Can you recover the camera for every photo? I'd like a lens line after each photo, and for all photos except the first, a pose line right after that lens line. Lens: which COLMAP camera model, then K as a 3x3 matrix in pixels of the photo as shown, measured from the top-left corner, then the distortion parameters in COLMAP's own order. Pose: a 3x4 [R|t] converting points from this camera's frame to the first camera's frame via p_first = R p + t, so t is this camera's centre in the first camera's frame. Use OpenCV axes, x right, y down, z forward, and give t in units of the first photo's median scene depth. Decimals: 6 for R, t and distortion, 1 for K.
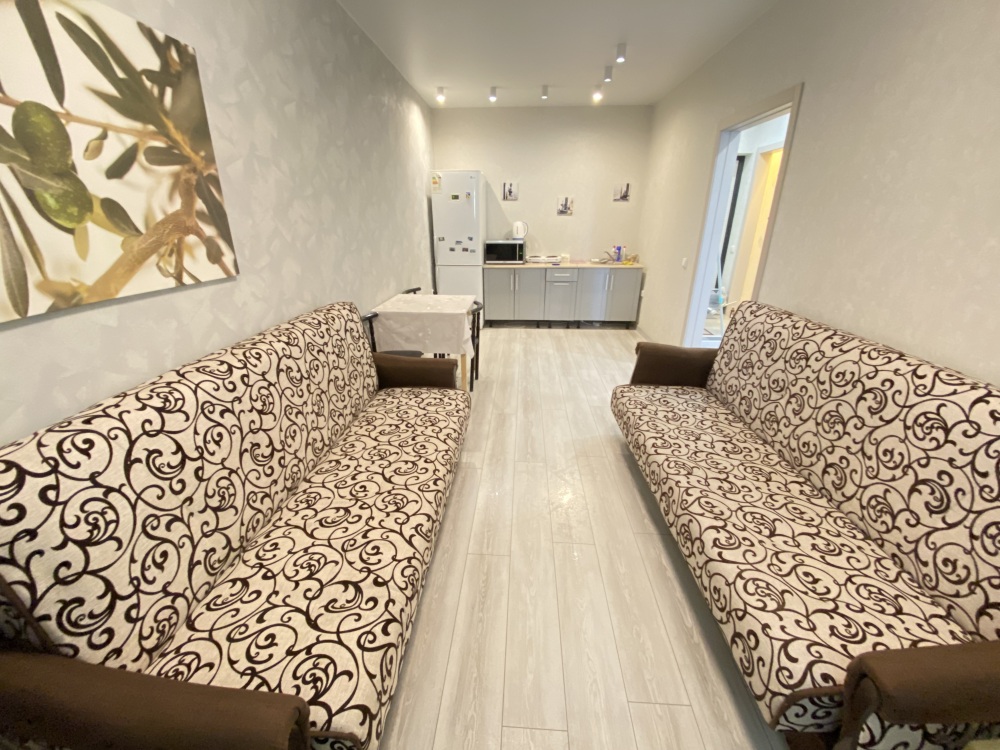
lens RADIAL K [[401.9, 0, 500.0], [0, 401.9, 375.0], [0, 0, 1]] dist [0.078184, 0.000013]
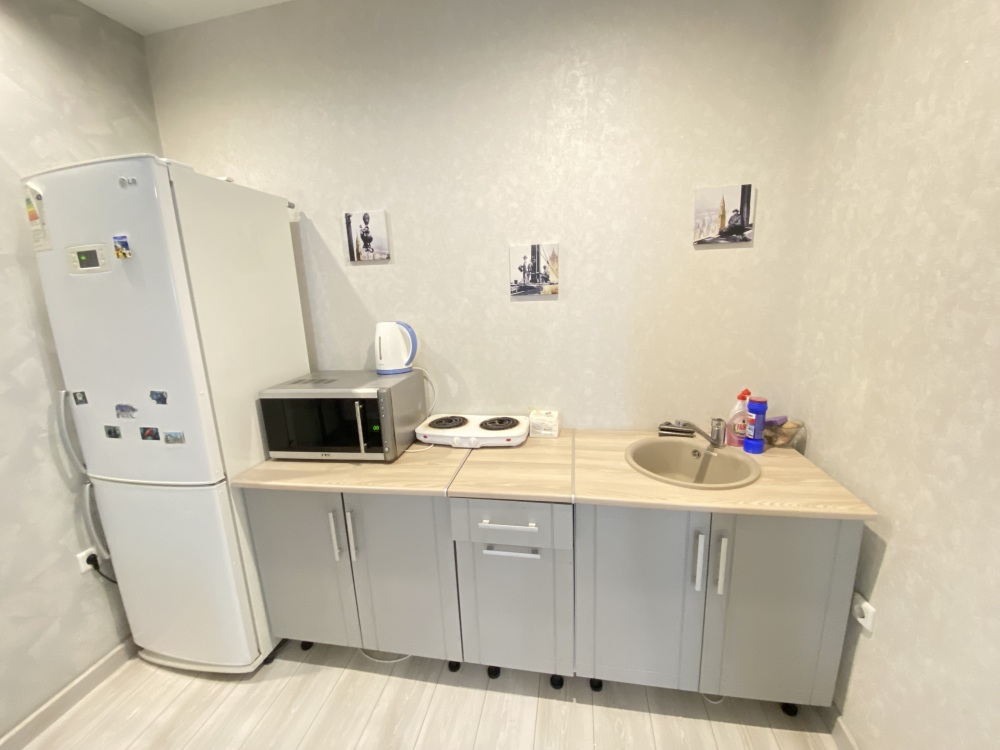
lens RADIAL K [[410.0, 0, 500.0], [0, 410.0, 375.0], [0, 0, 1]] dist [-0.000309, -0.000173]
pose [[0.991445, -0.019071, -0.129126, 0.179021], [-0.002564, 0.986232, -0.165349, -0.291408], [0.130502, 0.164266, 0.977745, 0.723433]]
